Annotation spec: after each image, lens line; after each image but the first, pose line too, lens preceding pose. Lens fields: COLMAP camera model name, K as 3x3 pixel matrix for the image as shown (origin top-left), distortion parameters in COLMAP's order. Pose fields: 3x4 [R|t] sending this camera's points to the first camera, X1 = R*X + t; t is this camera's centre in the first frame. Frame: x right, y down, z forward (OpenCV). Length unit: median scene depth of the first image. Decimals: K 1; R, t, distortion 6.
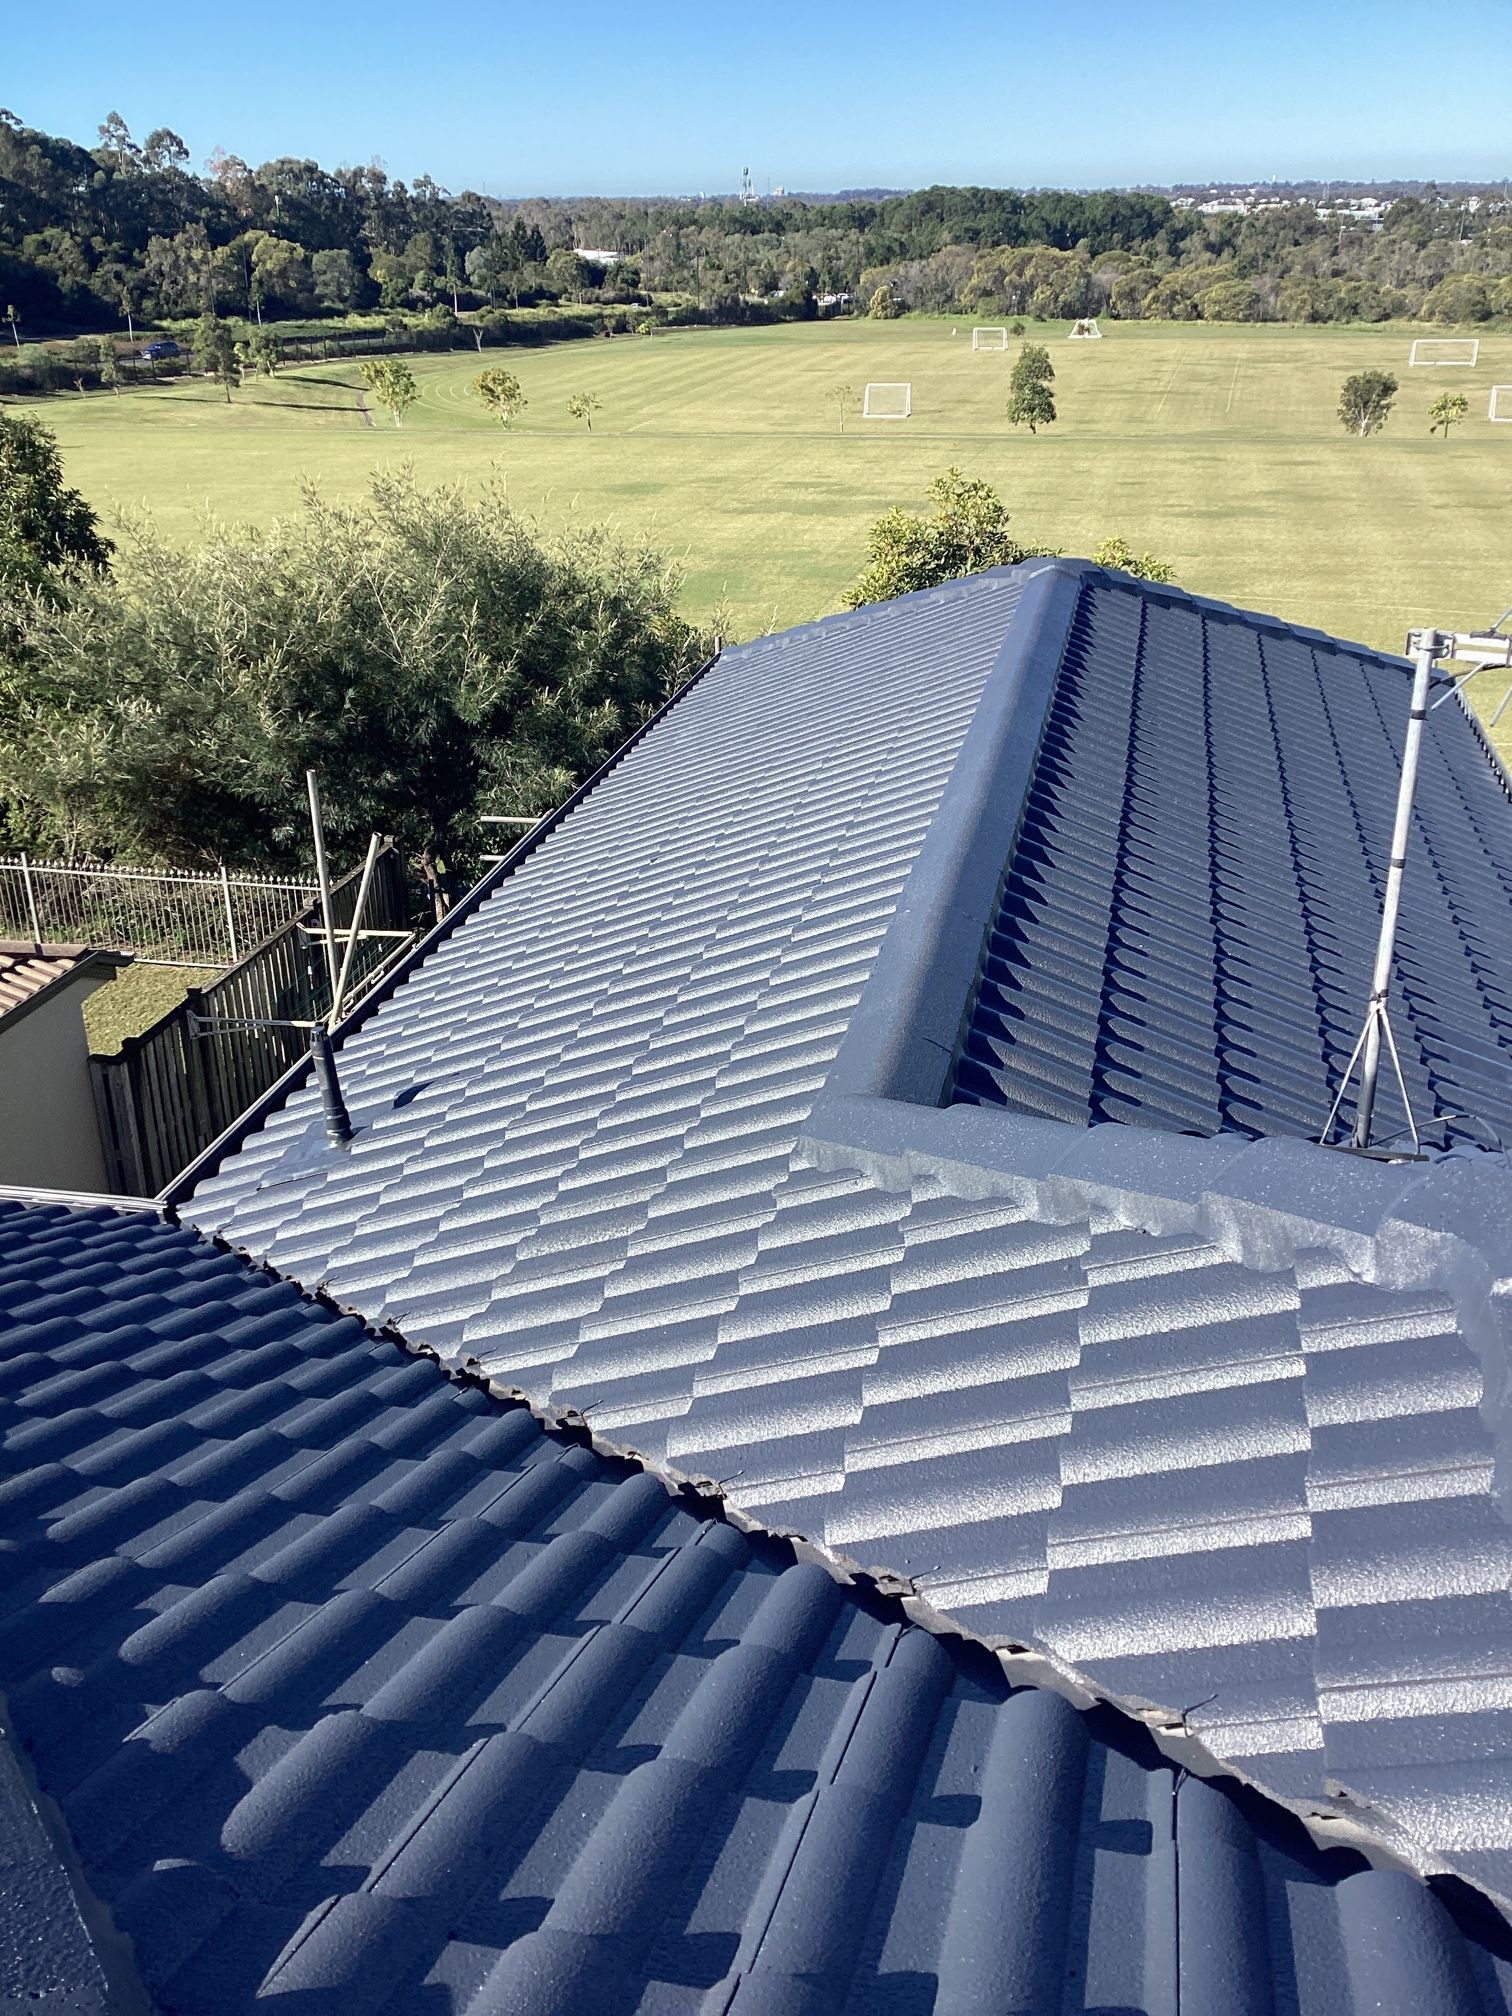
lens RADIAL K [[1579.7, 0, 749.9], [0, 1579.7, 962.9], [0, 0, 1]] dist [0.065389, -0.071673]
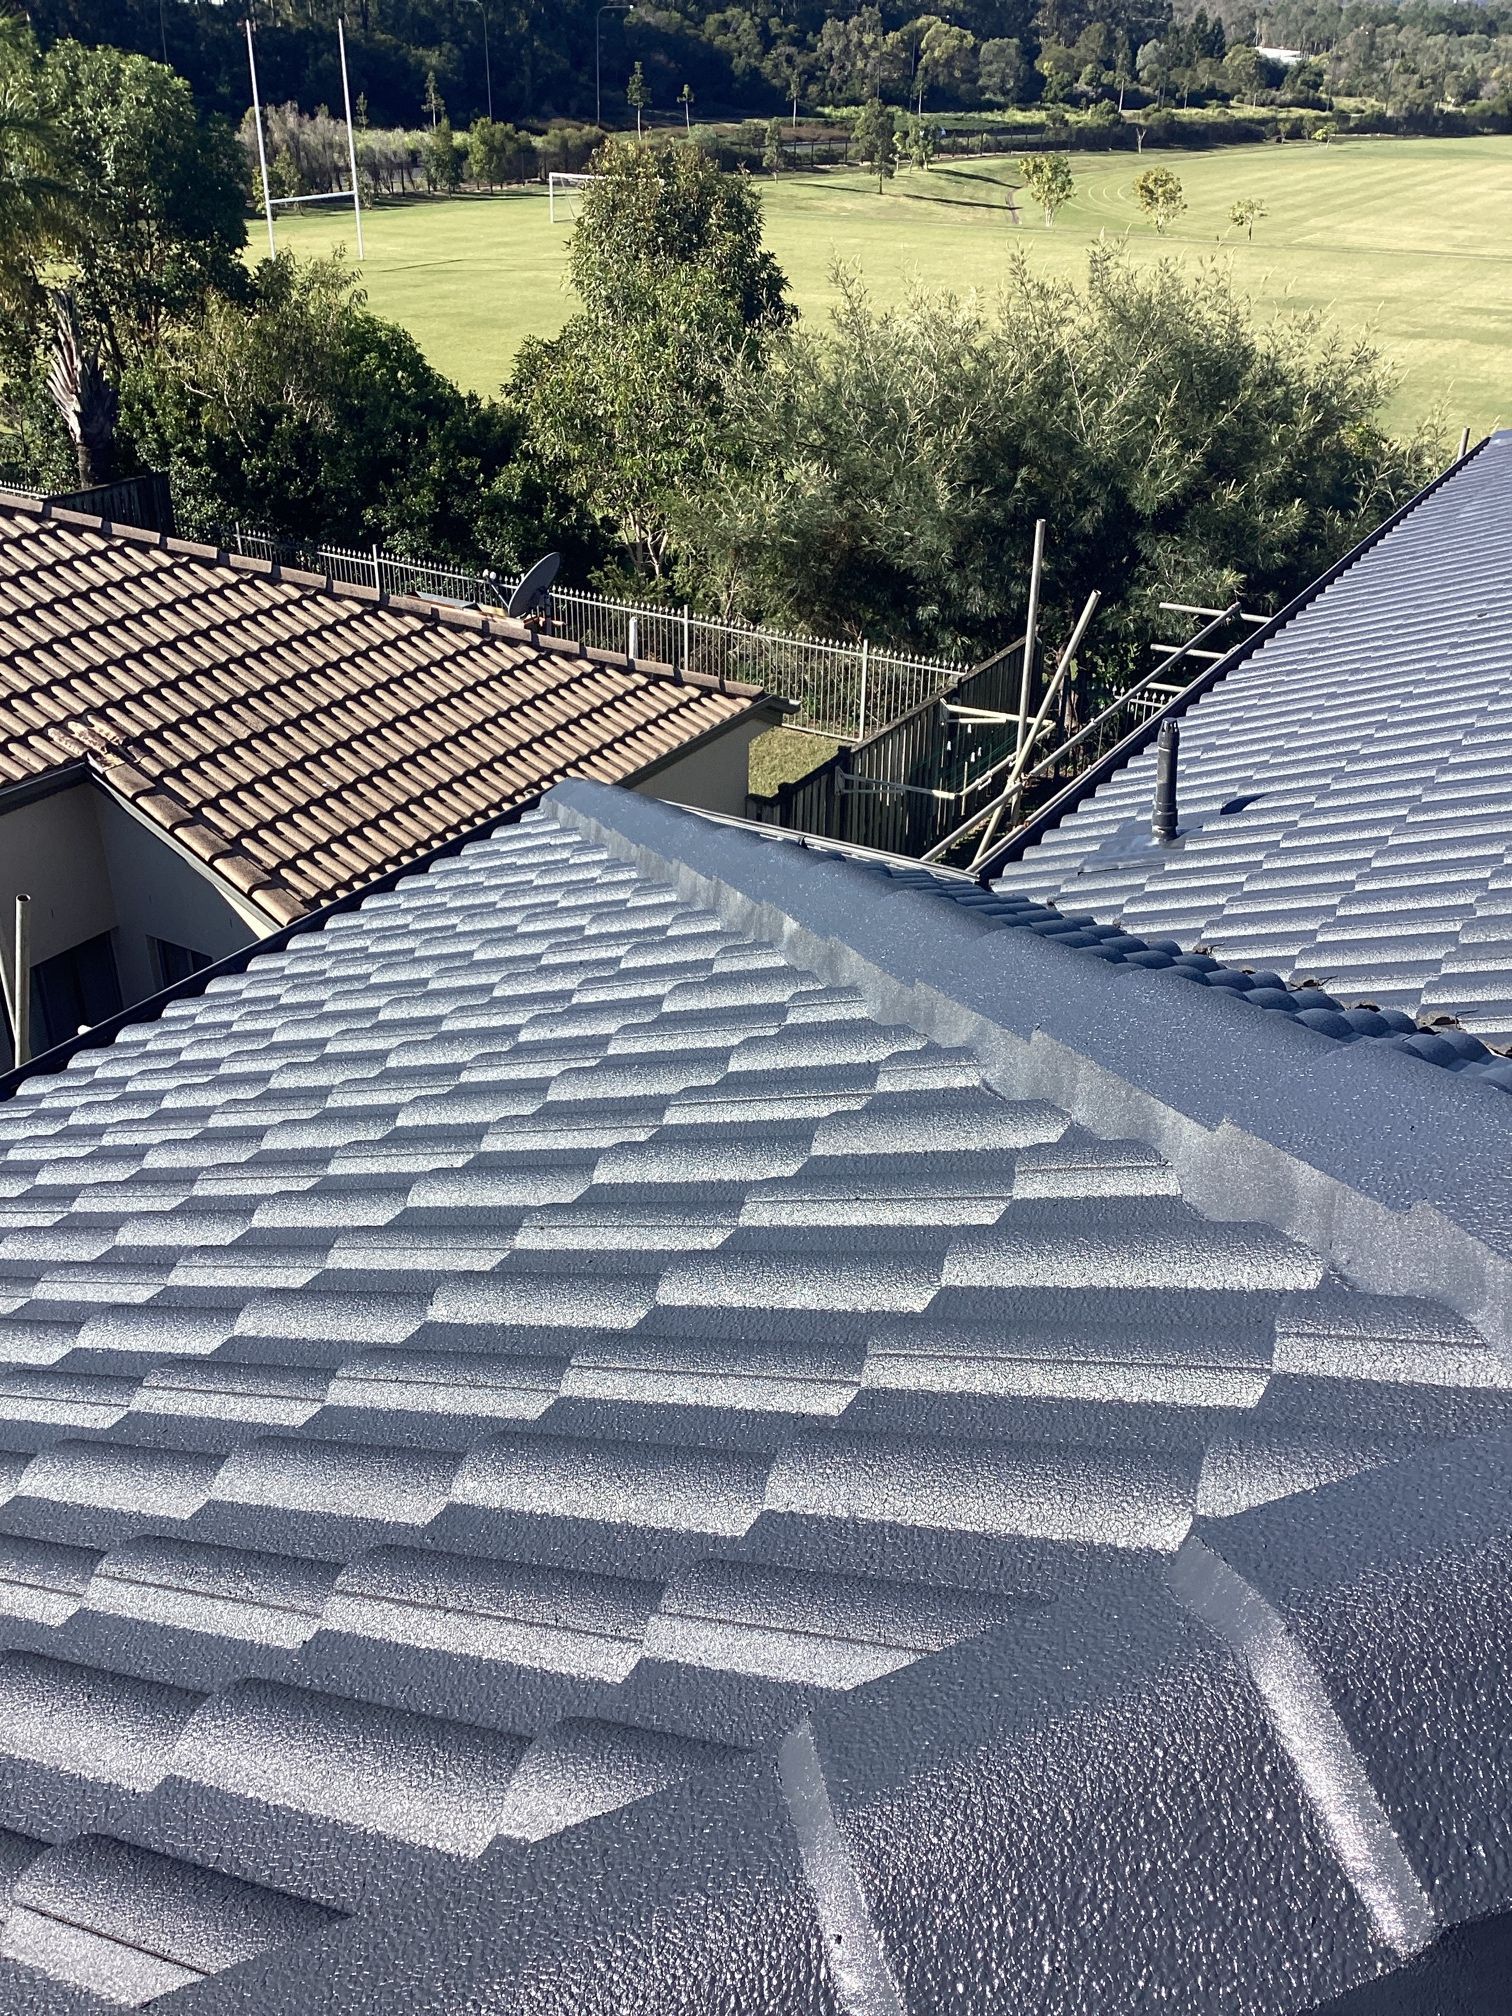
lens RADIAL K [[1566.9, 0, 798.0], [0, 1566.9, 1010.6], [0, 0, 1]] dist [0.038902, -0.048302]
pose [[0.964803, 0.160901, -0.208007, -0.089244], [-0.140479, 0.984001, 0.109576, 0.049838], [0.222310, -0.076499, 0.971970, -0.006849]]
